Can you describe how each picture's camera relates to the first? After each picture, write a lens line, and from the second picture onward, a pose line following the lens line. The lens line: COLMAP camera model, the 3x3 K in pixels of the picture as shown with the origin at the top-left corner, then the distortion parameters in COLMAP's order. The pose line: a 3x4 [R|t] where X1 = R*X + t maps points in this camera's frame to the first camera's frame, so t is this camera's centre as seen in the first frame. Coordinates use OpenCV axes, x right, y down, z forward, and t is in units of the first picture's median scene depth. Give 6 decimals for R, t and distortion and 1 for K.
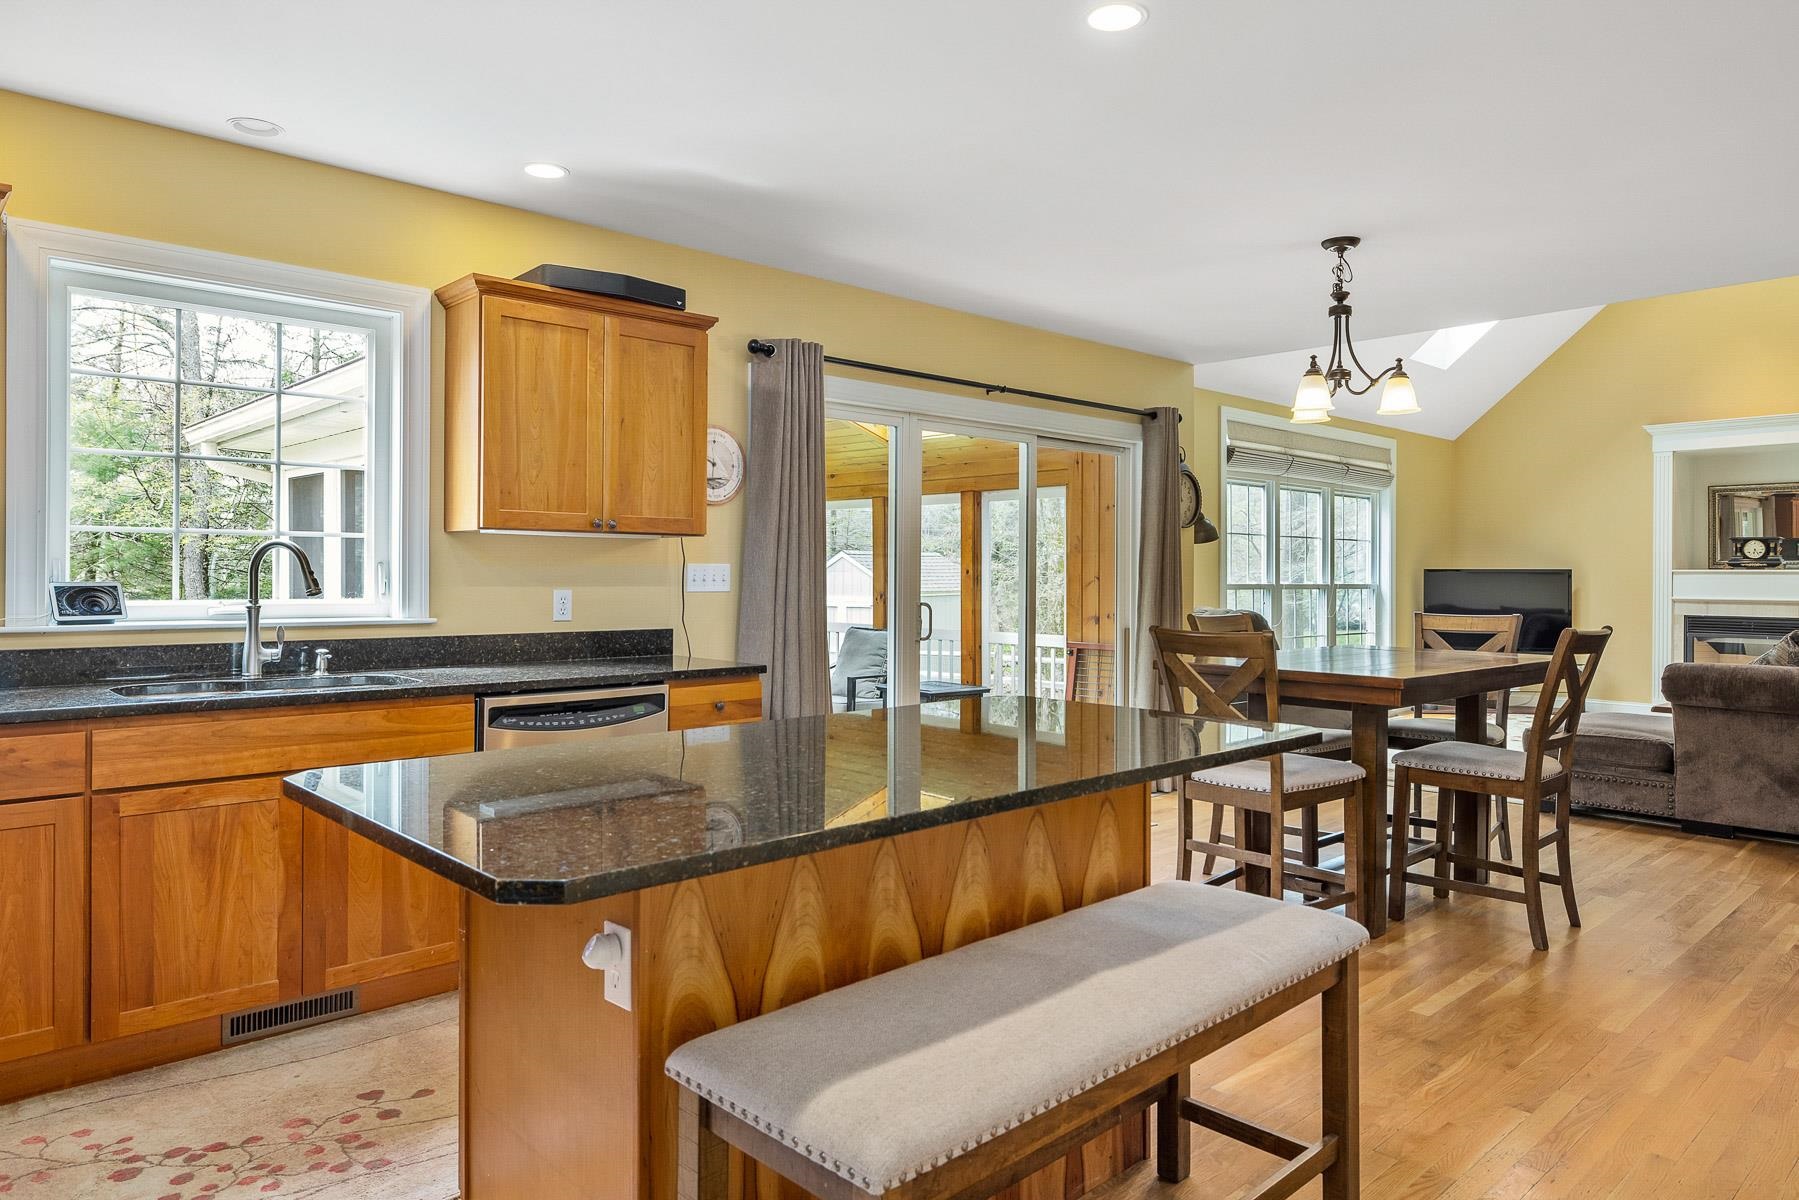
lens RADIAL K [[1126.7, 0, 904.0], [0, 1126.7, 586.4], [0, 0, 1]] dist [-0.001498, -0.000997]
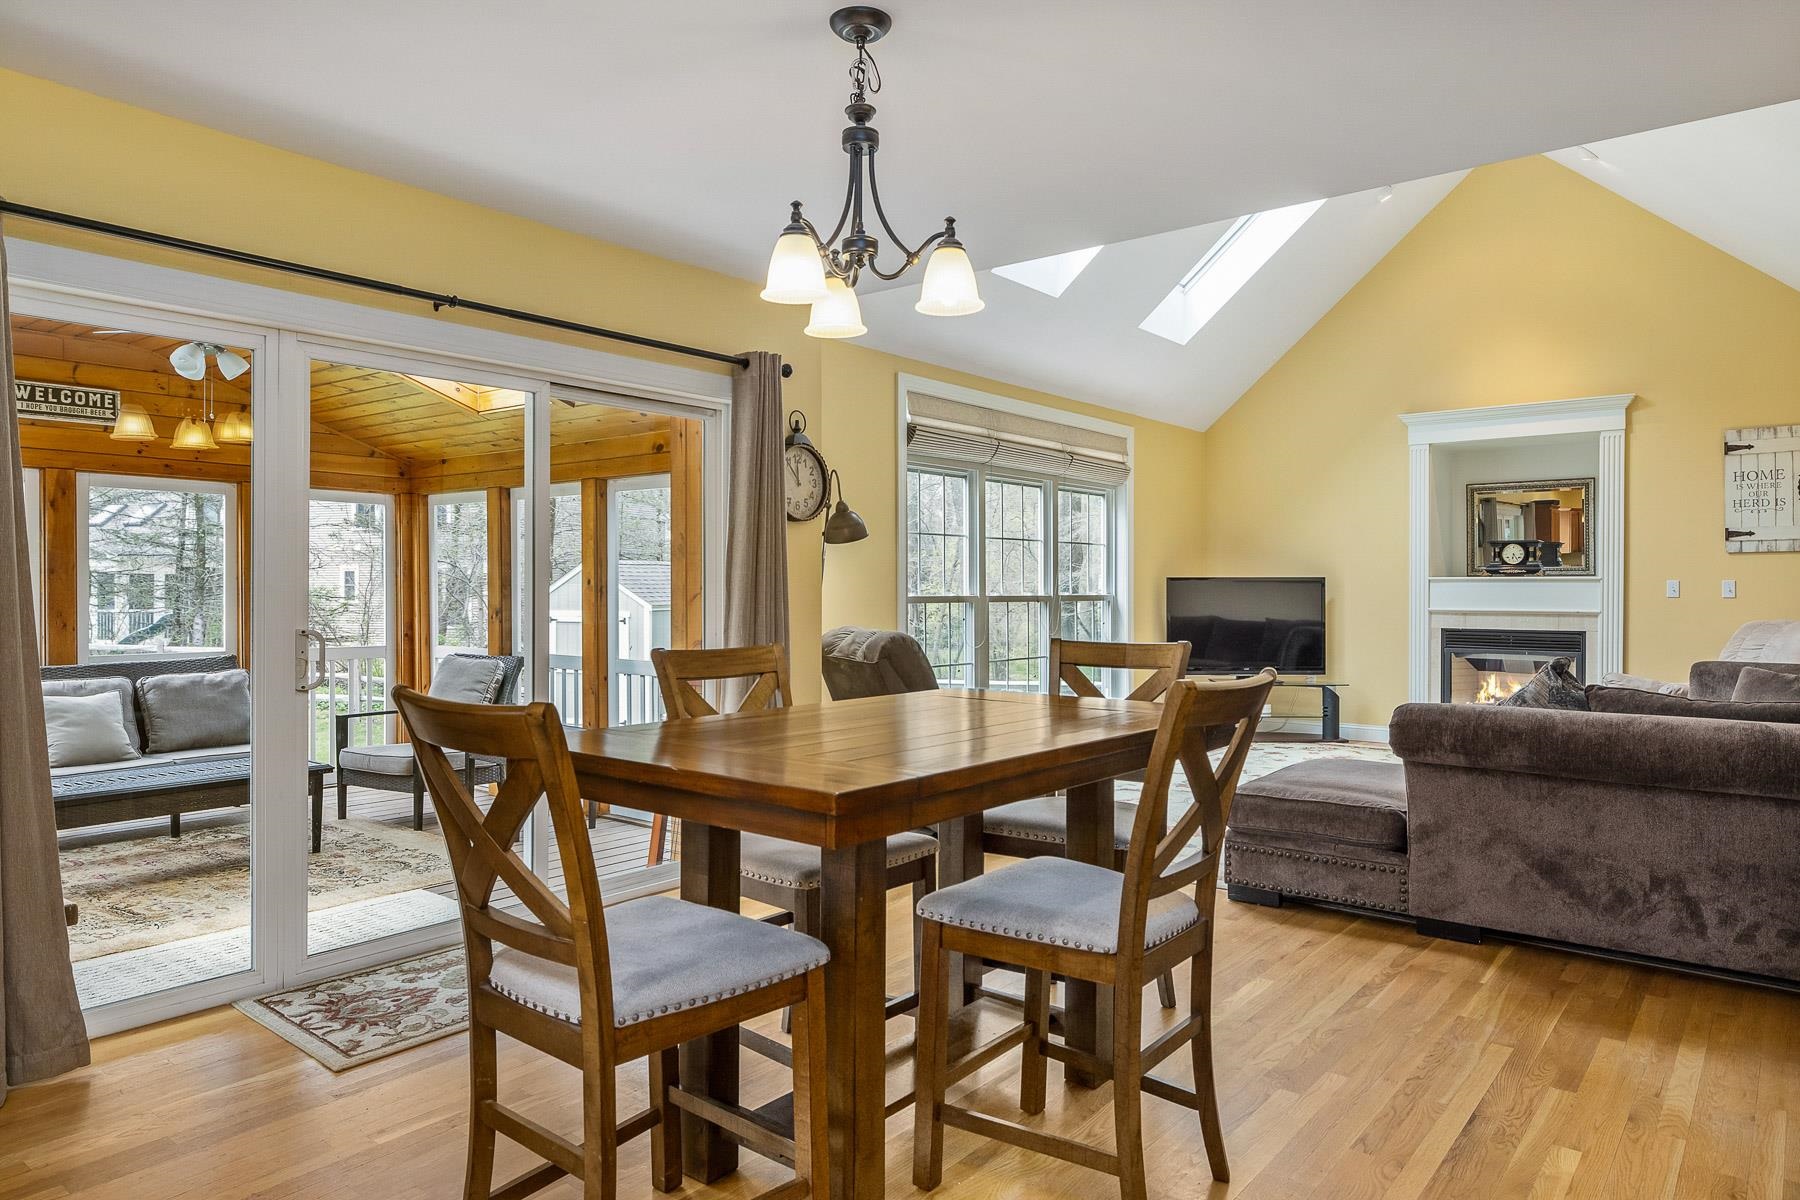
lens RADIAL K [[1127.3, 0, 897.6], [0, 1127.3, 601.4], [0, 0, 1]] dist [-0.001498, -0.000997]
pose [[0.989830, -0.005864, 0.142132, 0.242180], [0.005413, 0.999979, 0.003563, -0.002040], [-0.142149, -0.002758, 0.989841, 0.308668]]
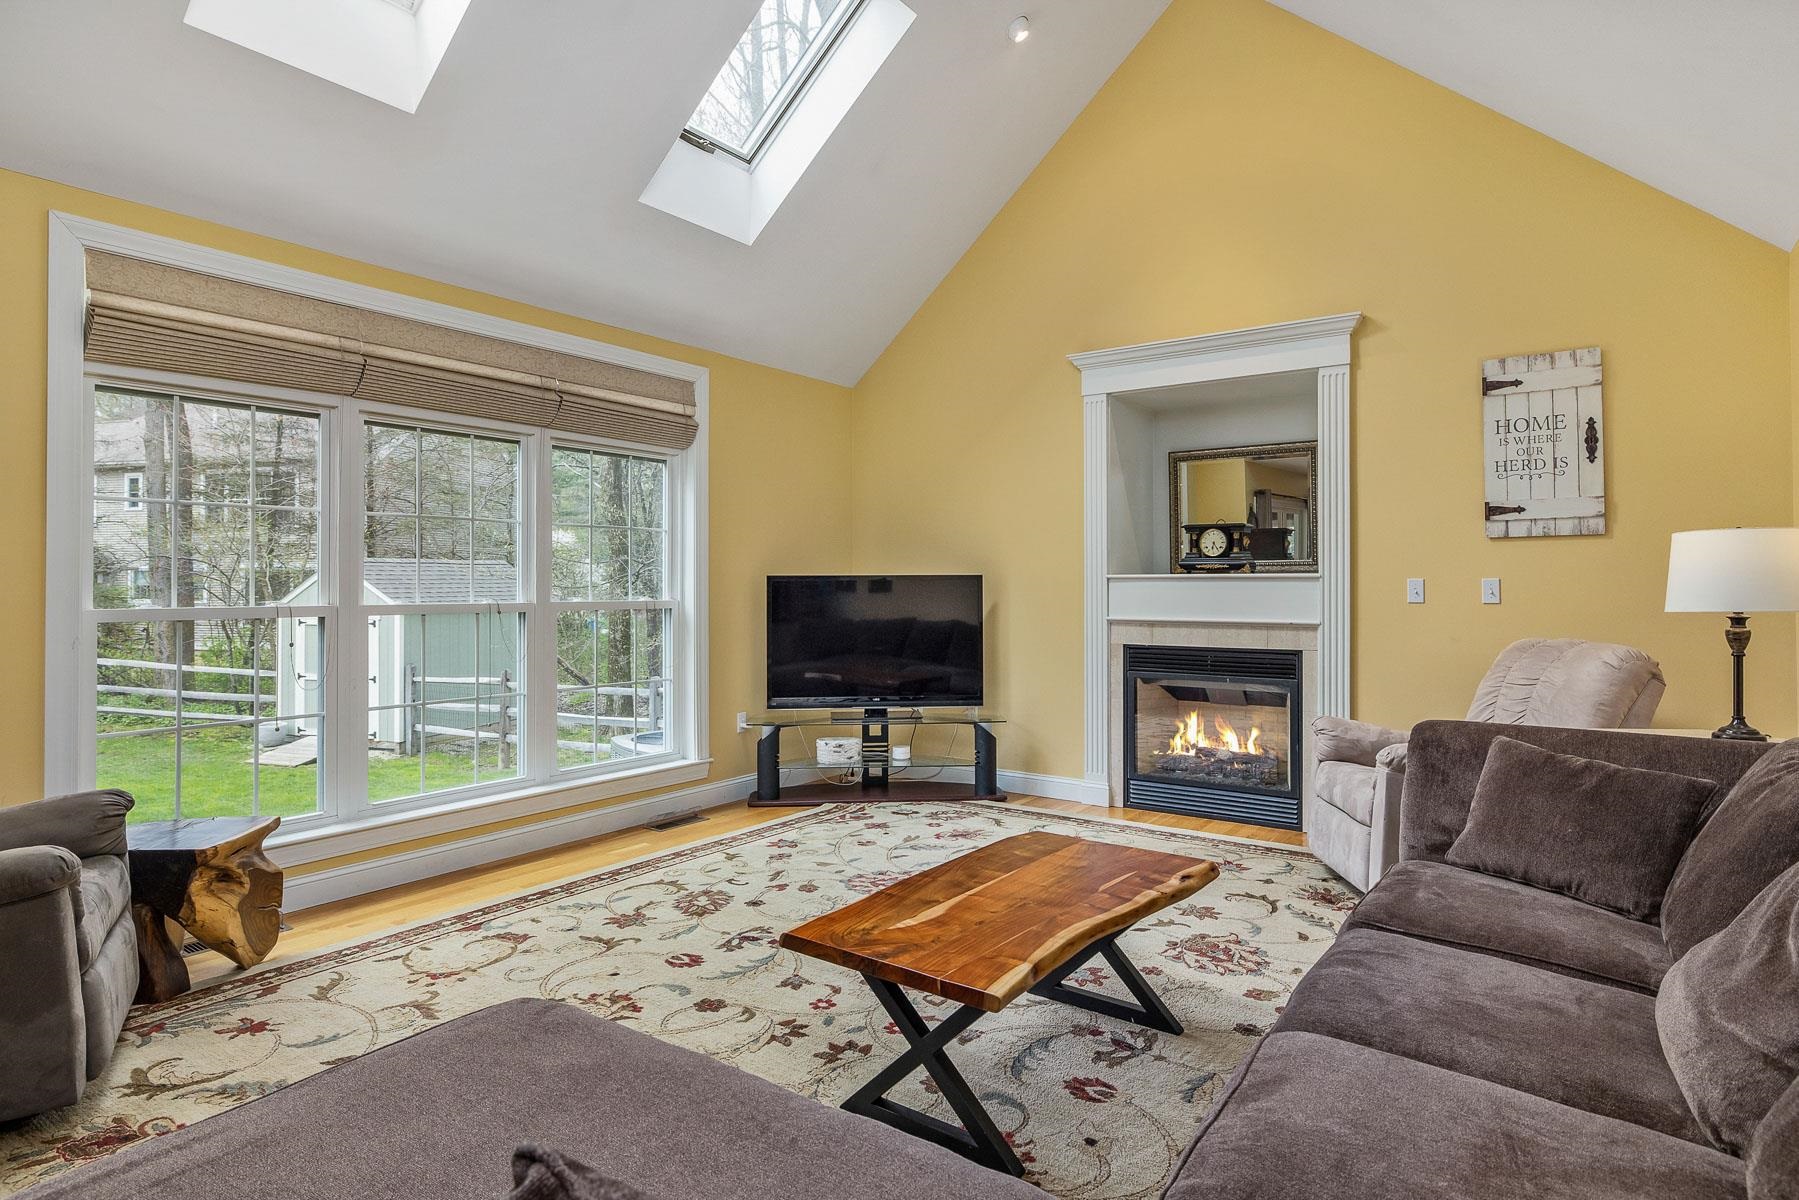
lens RADIAL K [[994.9, 0, 902.5], [0, 994.9, 582.5], [0, 0, 1]] dist [0.005804, -0.001263]
pose [[0.976853, -0.007159, 0.213792, 0.758543], [0.009091, 0.999926, -0.008054, -0.011381], [-0.213718, 0.009811, 0.976846, 0.792722]]
